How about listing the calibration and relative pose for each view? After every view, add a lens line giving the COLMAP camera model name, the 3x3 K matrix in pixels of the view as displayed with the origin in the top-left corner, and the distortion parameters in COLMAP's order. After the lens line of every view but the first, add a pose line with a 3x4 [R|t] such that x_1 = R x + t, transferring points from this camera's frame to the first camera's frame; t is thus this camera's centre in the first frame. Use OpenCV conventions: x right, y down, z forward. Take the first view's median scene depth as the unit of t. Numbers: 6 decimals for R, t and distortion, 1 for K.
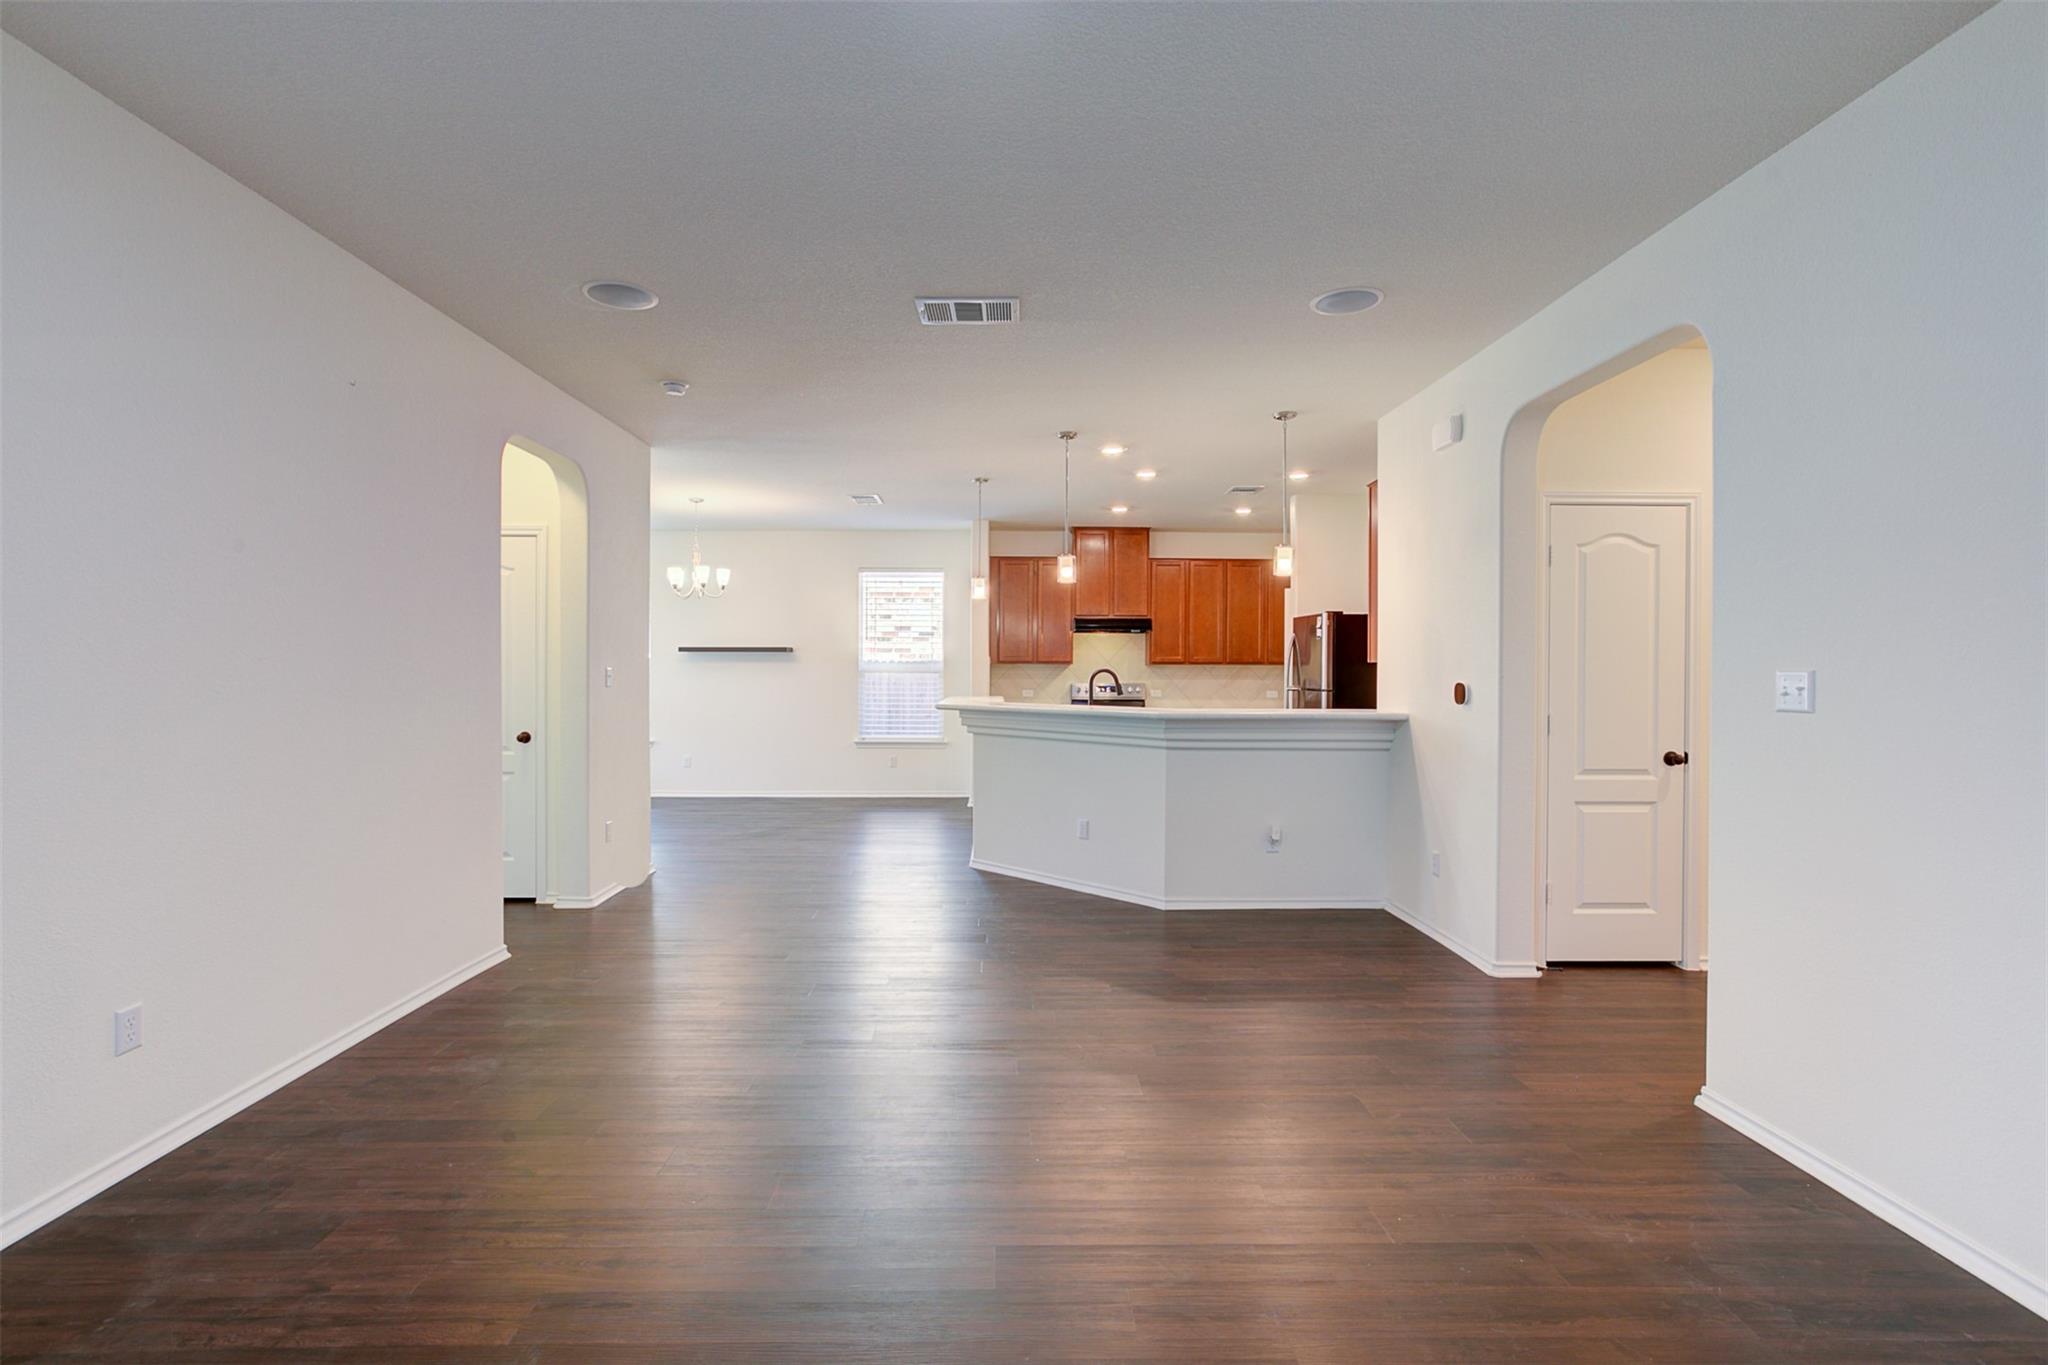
lens RADIAL K [[946.7, 0, 1019.8], [0, 946.7, 675.3], [0, 0, 1]] dist [-0.001178, 0.009743]
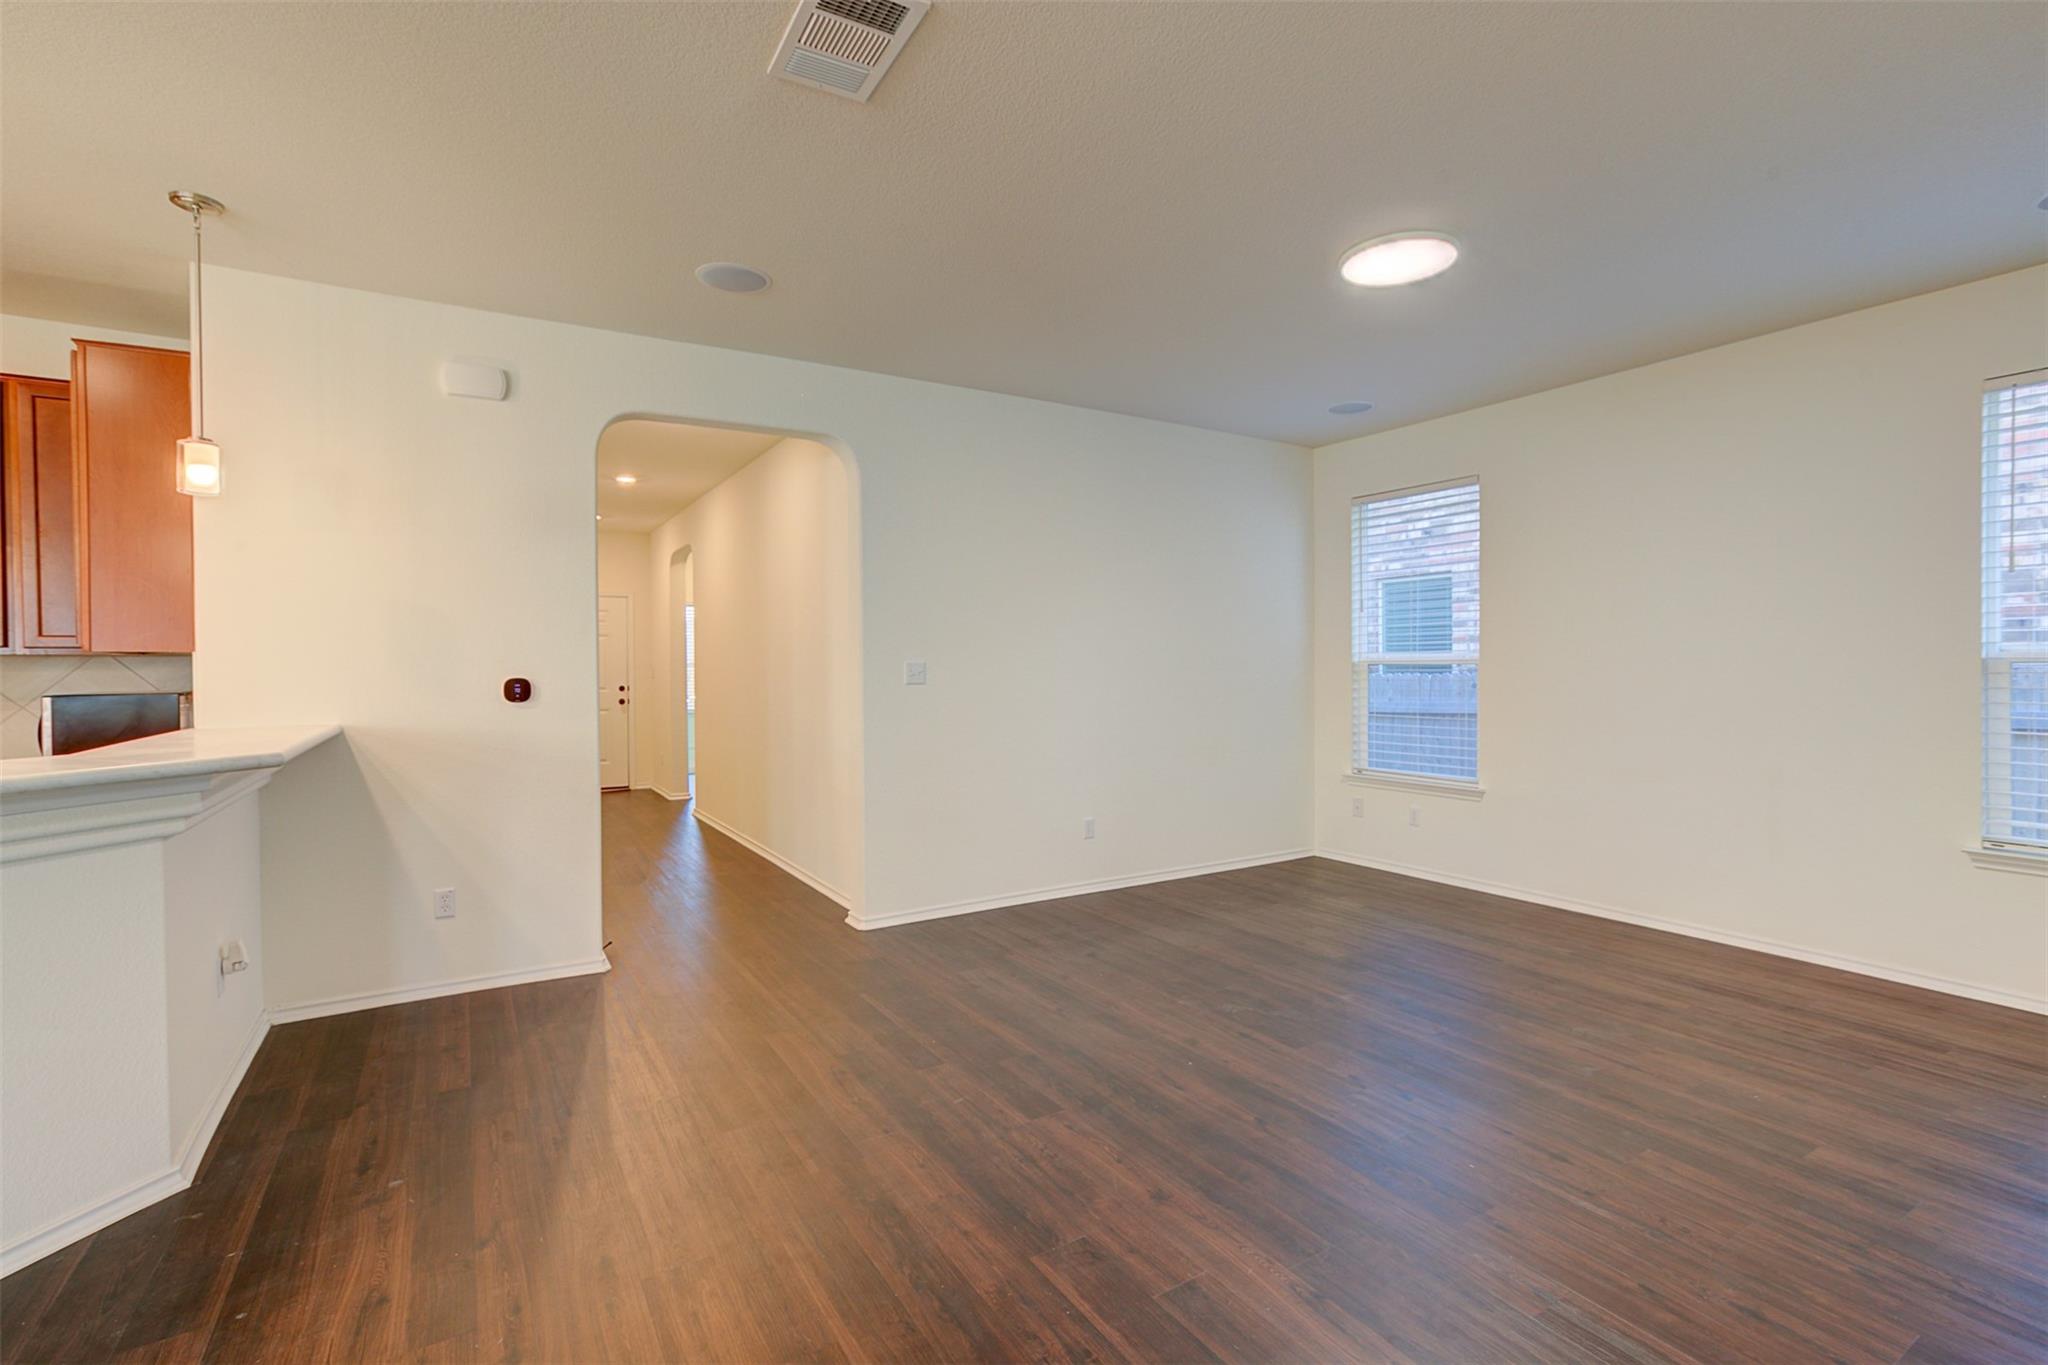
lens RADIAL K [[919.0, 0, 1024.0], [0, 919.0, 682.5], [0, 0, 1]] dist [0.000021, 0.001109]
pose [[-0.484398, -0.017855, 0.874665, -0.237240], [0.002618, 0.999758, 0.021858, -0.002740], [-0.874844, 0.012878, -0.484234, 0.464035]]
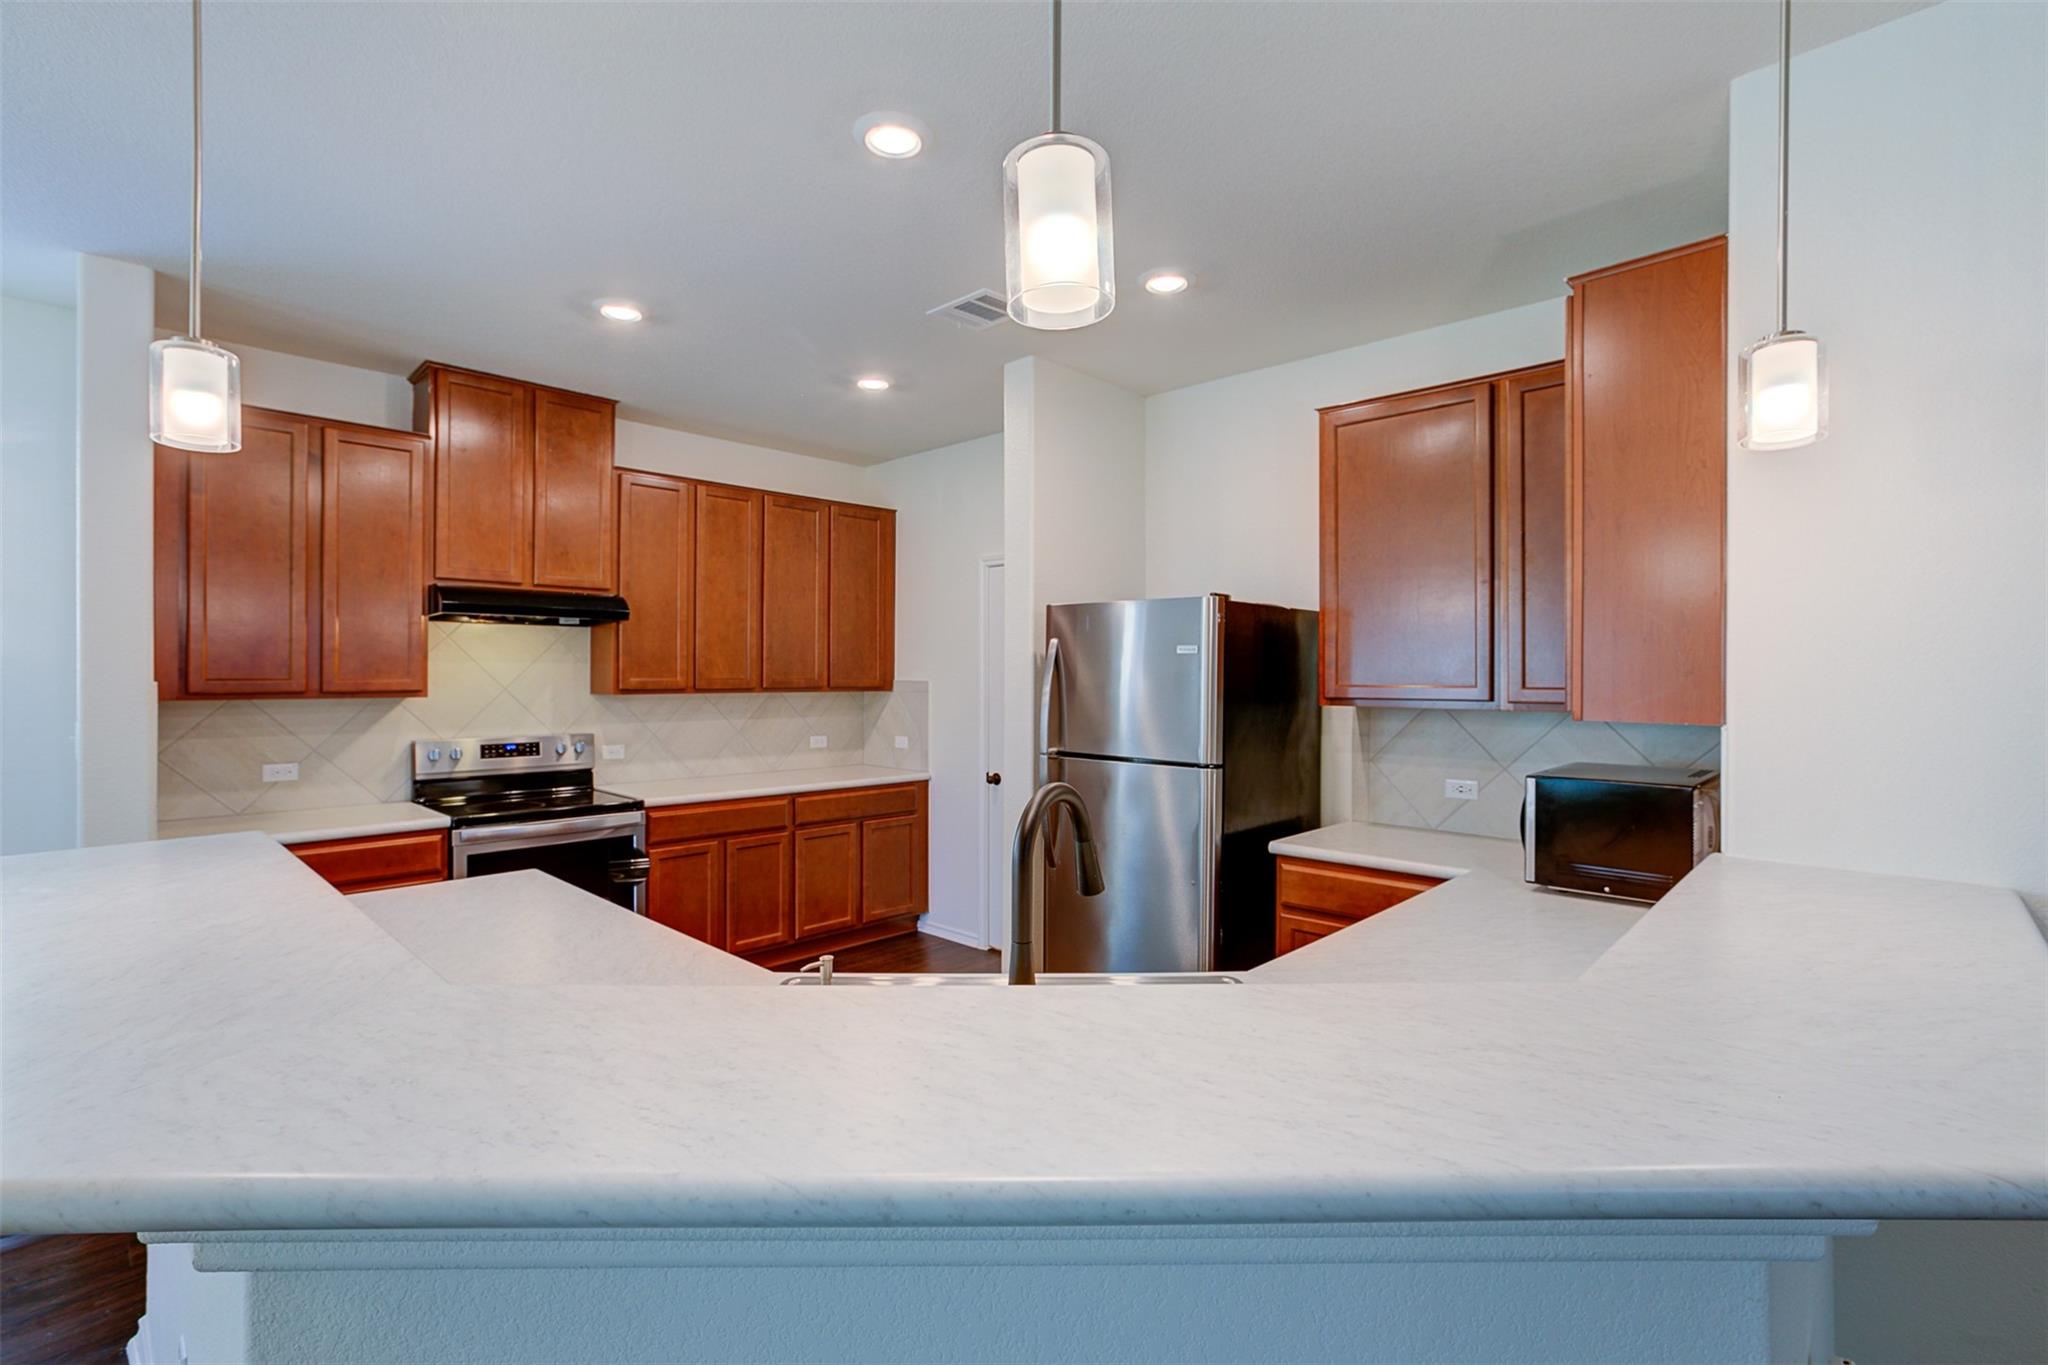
lens RADIAL K [[946.7, 0, 1019.8], [0, 946.7, 675.3], [0, 0, 1]] dist [-0.001178, 0.009743]
pose [[0.712635, -0.002036, 0.701532, -0.047338], [0.003929, 0.999992, -0.001089, -0.019407], [-0.701524, 0.003533, 0.712637, 0.528542]]
